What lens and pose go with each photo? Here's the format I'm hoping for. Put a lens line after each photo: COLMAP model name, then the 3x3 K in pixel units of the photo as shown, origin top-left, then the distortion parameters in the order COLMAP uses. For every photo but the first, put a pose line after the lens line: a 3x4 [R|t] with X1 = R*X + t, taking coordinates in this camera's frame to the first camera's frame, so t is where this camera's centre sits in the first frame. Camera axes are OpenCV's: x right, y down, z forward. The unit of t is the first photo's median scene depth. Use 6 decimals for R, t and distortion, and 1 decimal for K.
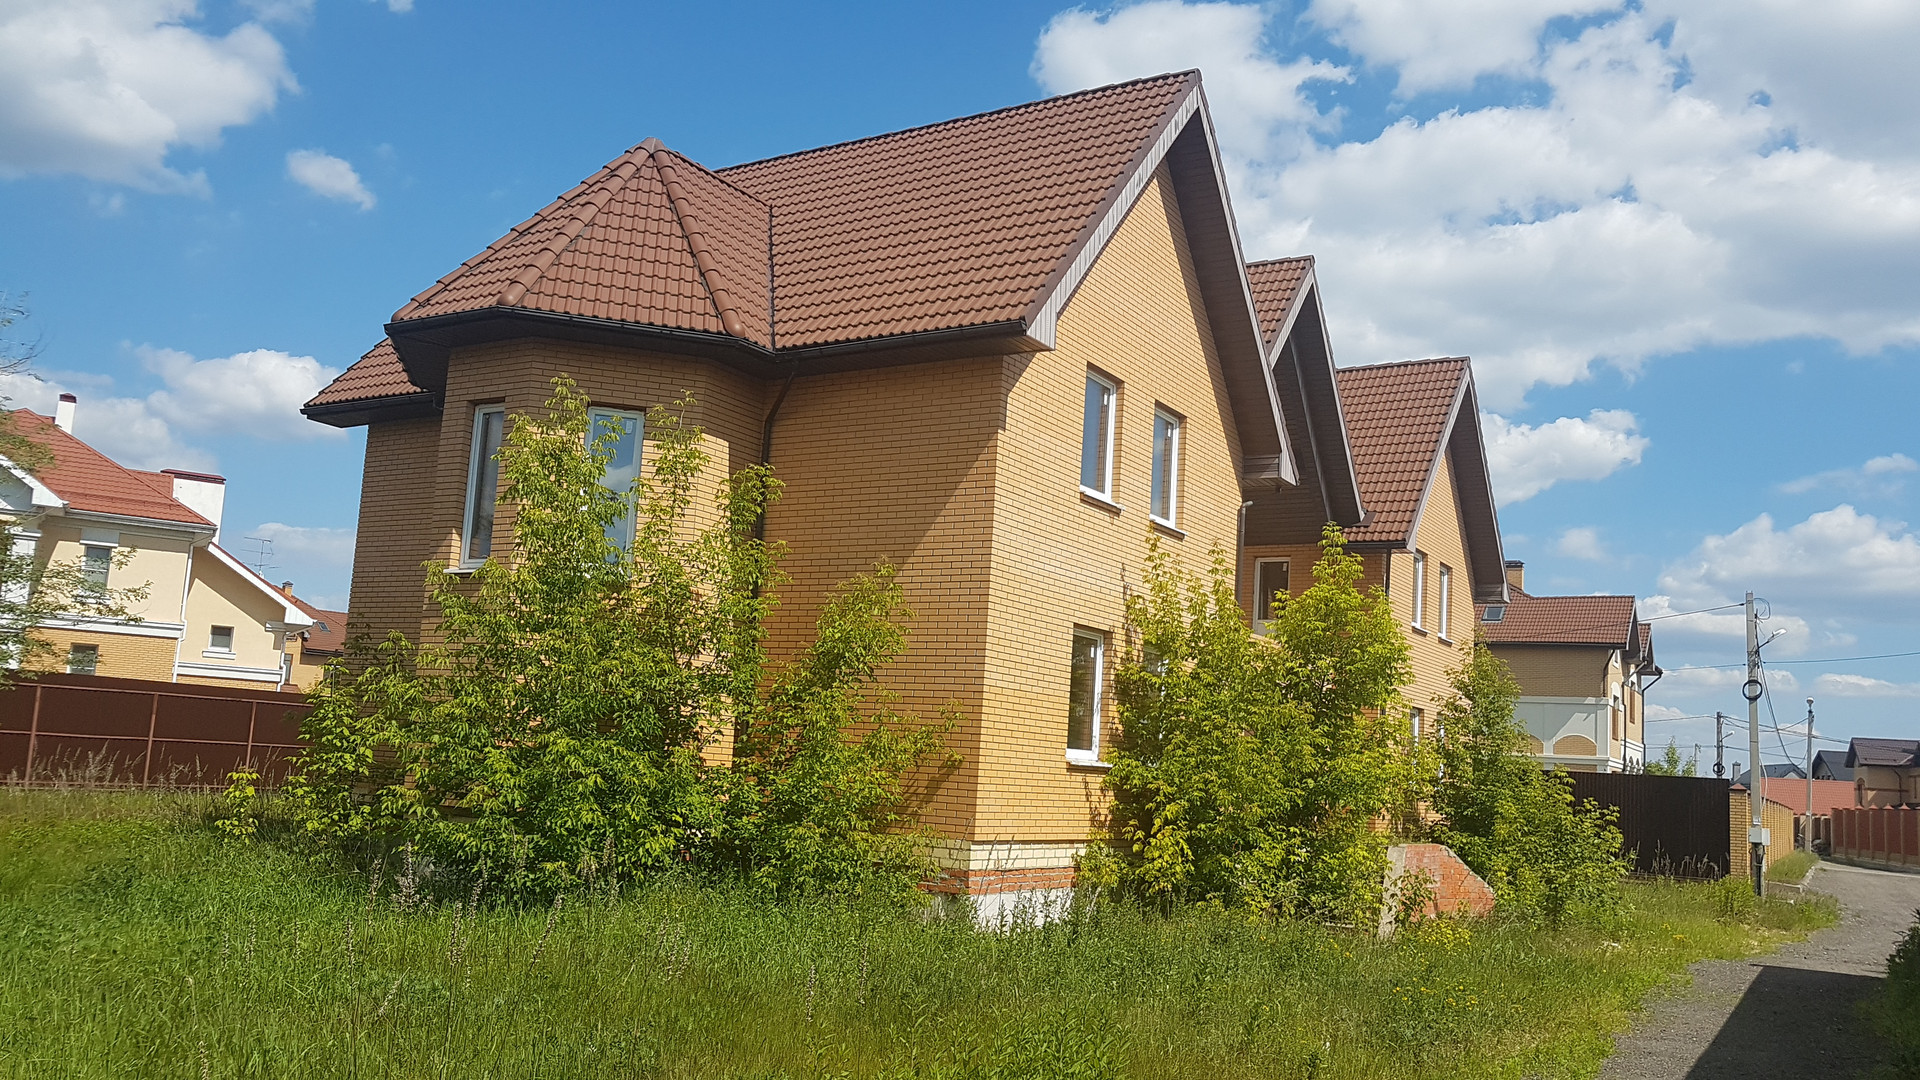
lens RADIAL K [[1536.8, 0, 960.6], [0, 1536.8, 571.8], [0, 0, 1]] dist [0.005795, 0.001615]
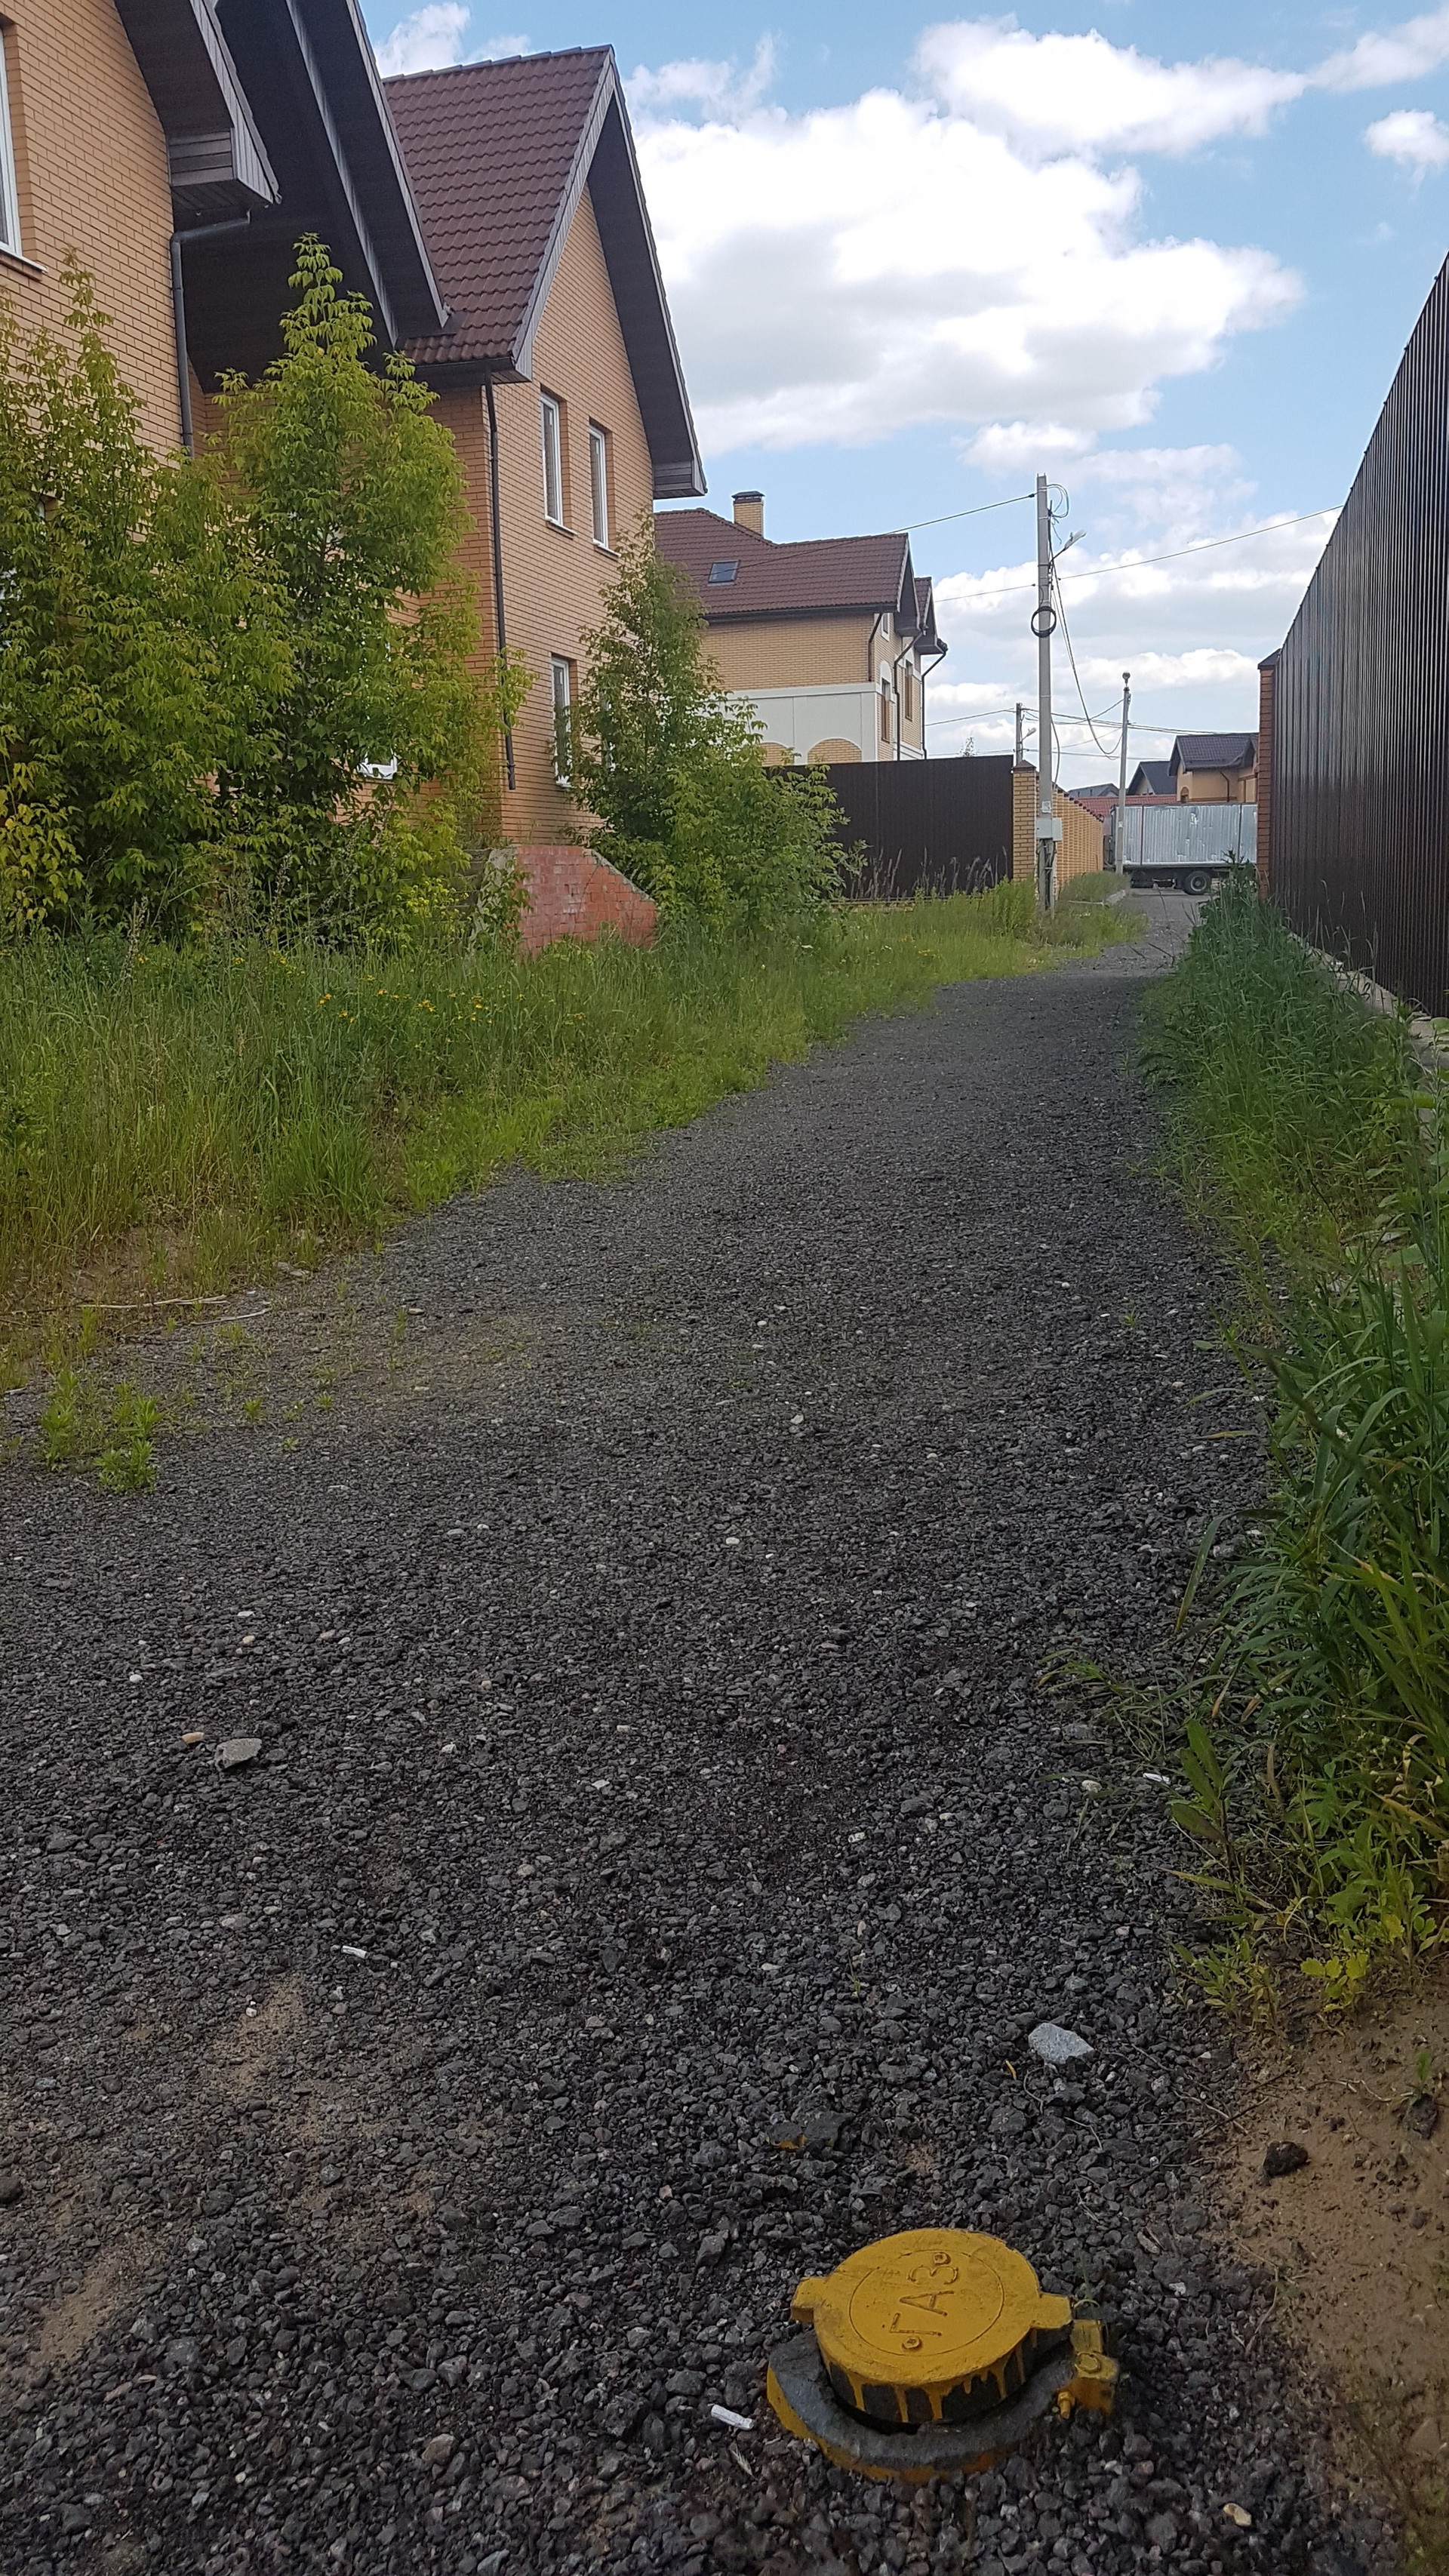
lens RADIAL K [[2003.7, 0, 724.5], [0, 2003.7, 1288.0], [0, 0, 1]] dist [-0.001251, -0.001758]
pose [[0.951405, -0.142245, 0.273122, 0.095078], [0.047759, 0.944347, 0.325464, 0.067806], [-0.304217, -0.296604, 0.905250, 0.145916]]
